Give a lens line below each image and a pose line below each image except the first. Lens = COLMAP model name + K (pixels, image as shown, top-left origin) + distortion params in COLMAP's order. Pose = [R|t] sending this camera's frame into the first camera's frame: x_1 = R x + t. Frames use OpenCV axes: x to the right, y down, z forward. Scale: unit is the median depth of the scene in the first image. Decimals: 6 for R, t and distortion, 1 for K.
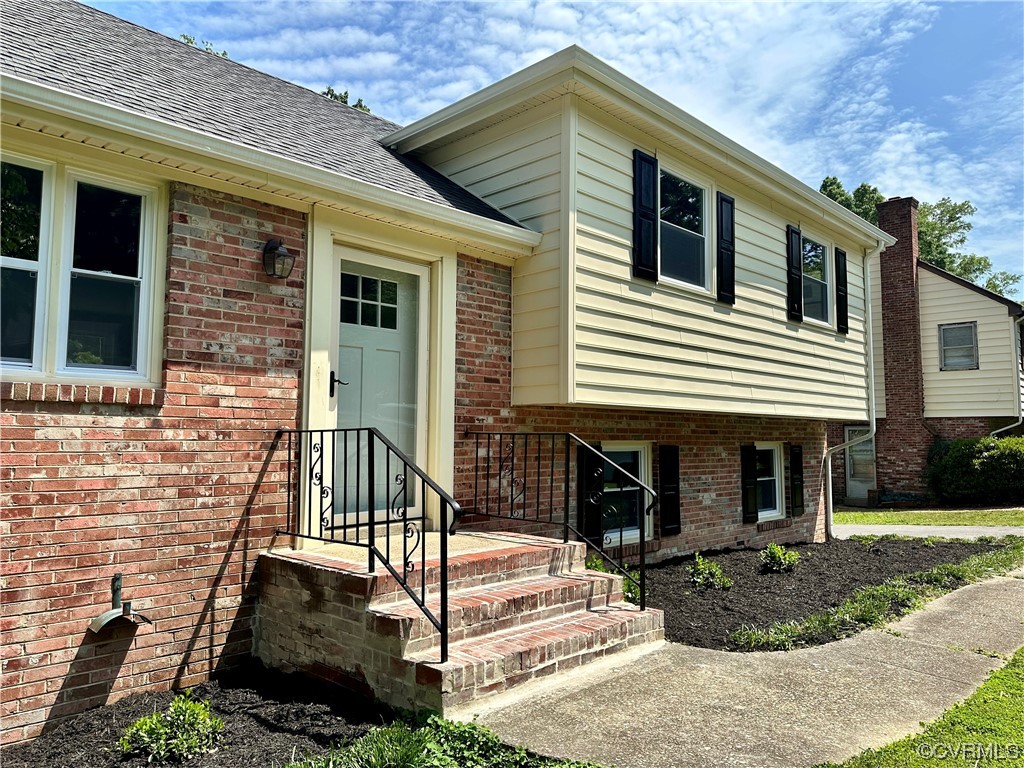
lens RADIAL K [[723.5, 0, 510.5], [0, 723.5, 379.0], [0, 0, 1]] dist [0.104607, -0.183289]
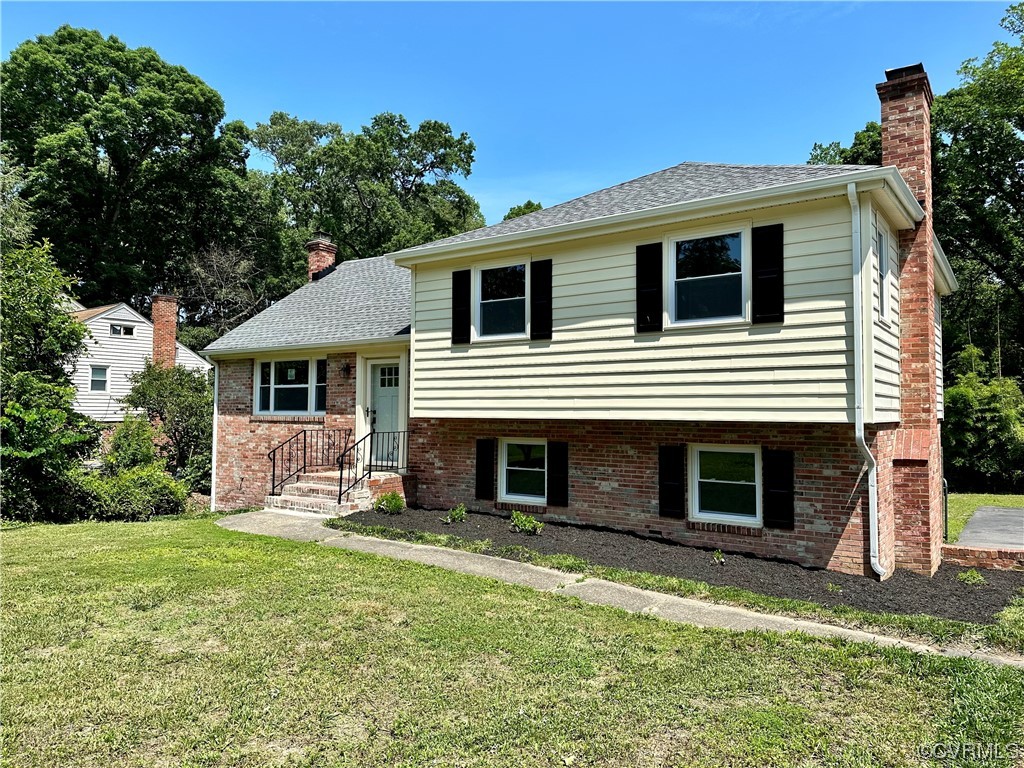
lens RADIAL K [[712.2, 0, 511.6], [0, 712.2, 379.4], [0, 0, 1]] dist [0.139273, -0.241075]
pose [[0.158883, -0.050264, -0.986017, 2.129805], [0.075785, 0.996378, -0.038580, 0.024604], [0.984384, -0.068596, 0.162117, 0.954188]]
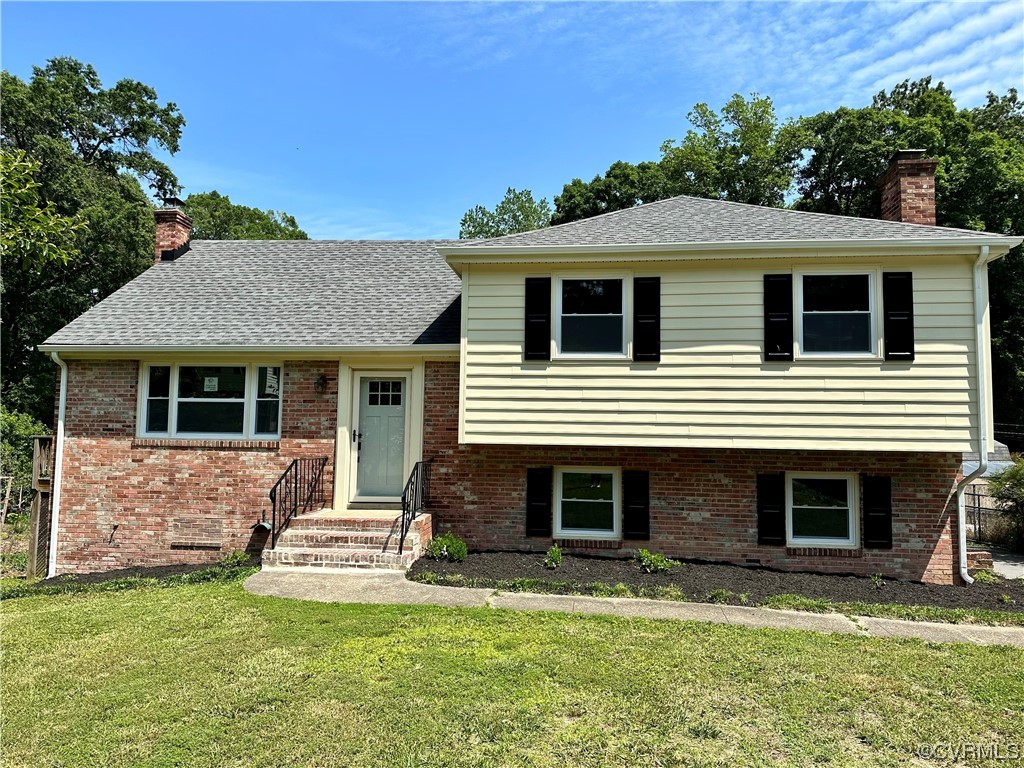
lens RADIAL K [[717.2, 0, 511.1], [0, 717.2, 375.0], [0, 0, 1]] dist [0.109310, -0.169523]
pose [[0.617539, -0.060383, -0.784219, 1.508389], [0.053676, 0.997960, -0.034573, -0.065058], [0.784706, -0.020744, 0.619520, 0.032728]]
